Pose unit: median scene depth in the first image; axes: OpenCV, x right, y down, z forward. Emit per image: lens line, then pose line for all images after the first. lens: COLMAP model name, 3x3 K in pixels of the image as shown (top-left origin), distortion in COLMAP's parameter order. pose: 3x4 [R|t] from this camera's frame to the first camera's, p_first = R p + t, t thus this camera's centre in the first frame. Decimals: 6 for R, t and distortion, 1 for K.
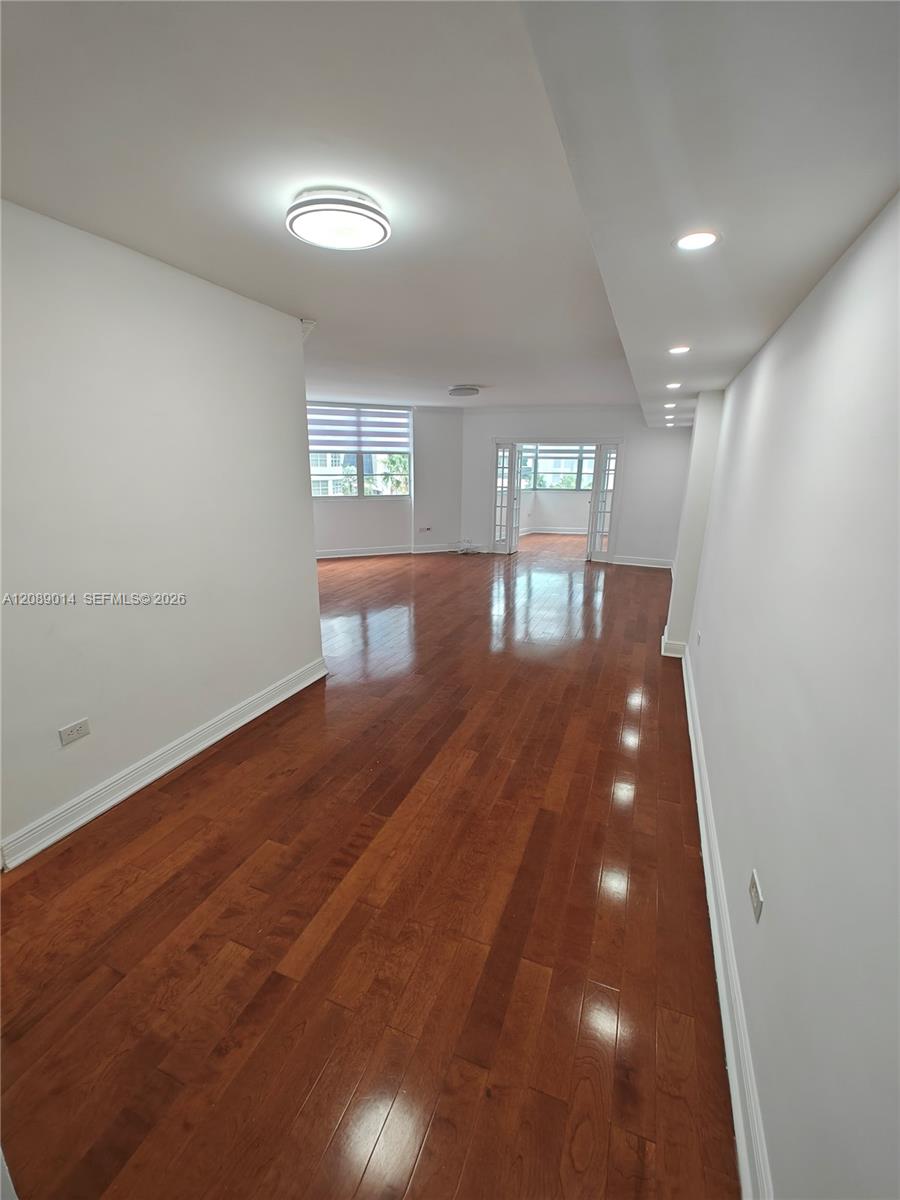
lens RADIAL K [[488.4, 0, 451.6], [0, 488.4, 601.2], [0, 0, 1]] dist [-0.000786, 0.000210]
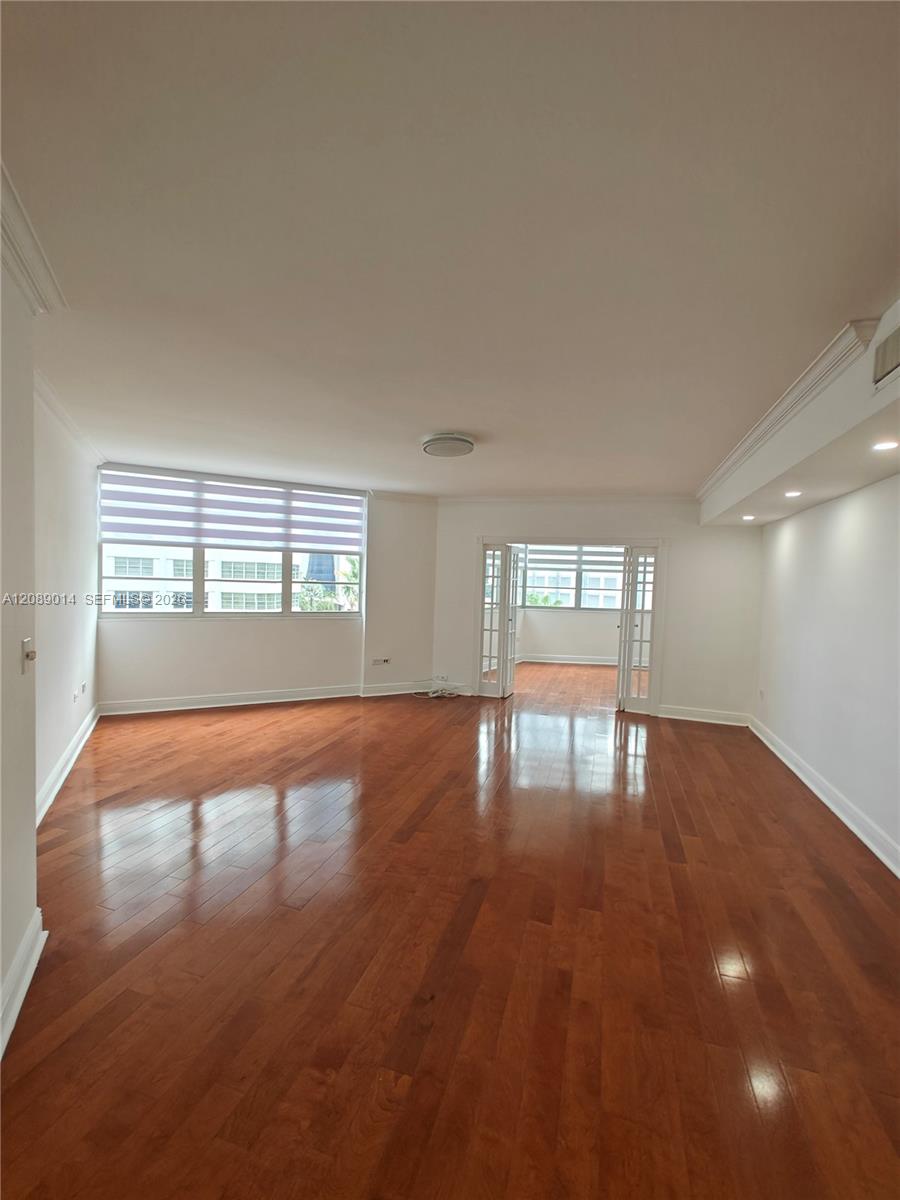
lens RADIAL K [[488.4, 0, 451.6], [0, 488.4, 601.2], [0, 0, 1]] dist [-0.000786, 0.000210]
pose [[0.997590, 0.012486, 0.068251, -0.008258], [0.003862, 0.972159, -0.234289, -0.144743], [-0.069276, 0.233988, 0.969768, 0.650489]]
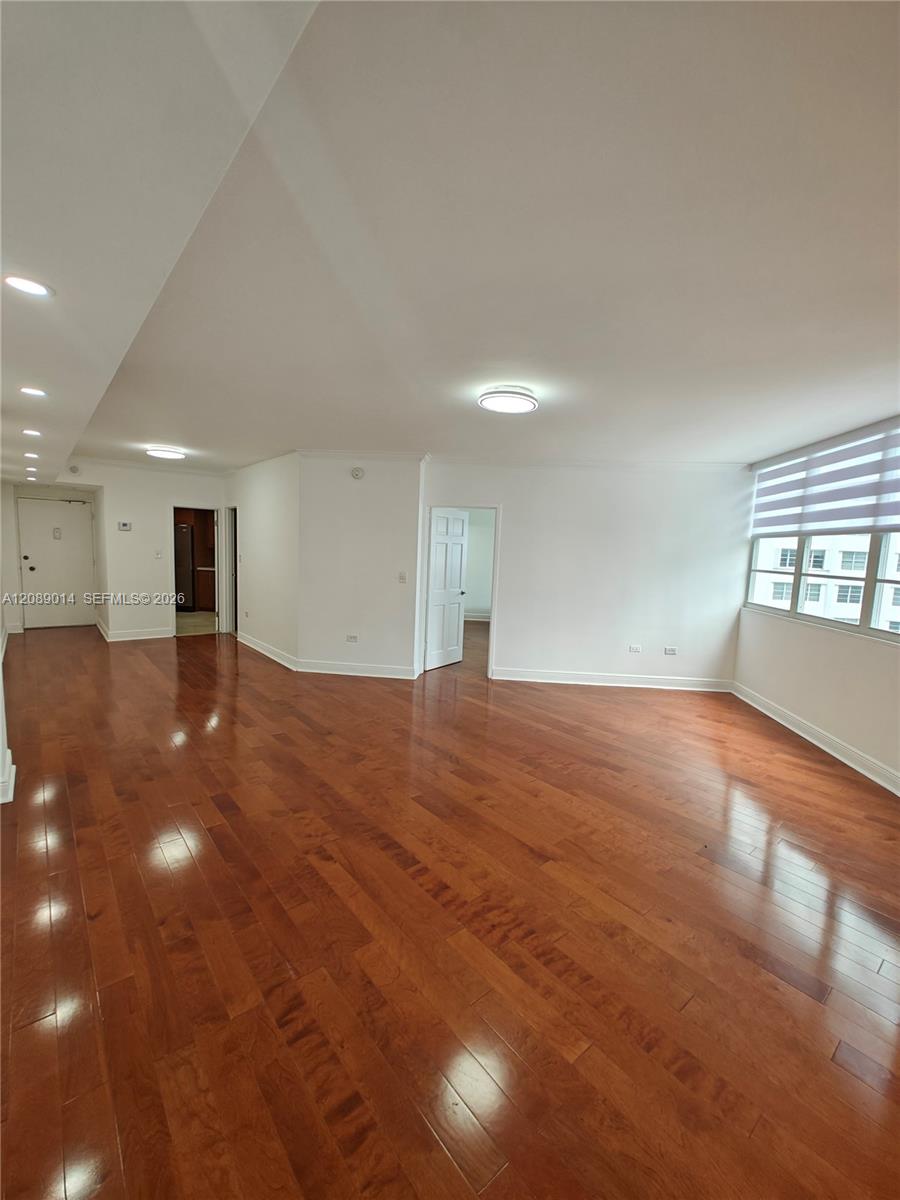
lens RADIAL K [[500.7, 0, 435.4], [0, 500.7, 607.4], [0, 0, 1]] dist [-0.000224, 0.000250]
pose [[-0.490892, 0.072639, -0.868187, 0.665222], [-0.281152, 0.929994, 0.236779, -0.419812], [0.824608, 0.360326, -0.436105, 1.626506]]
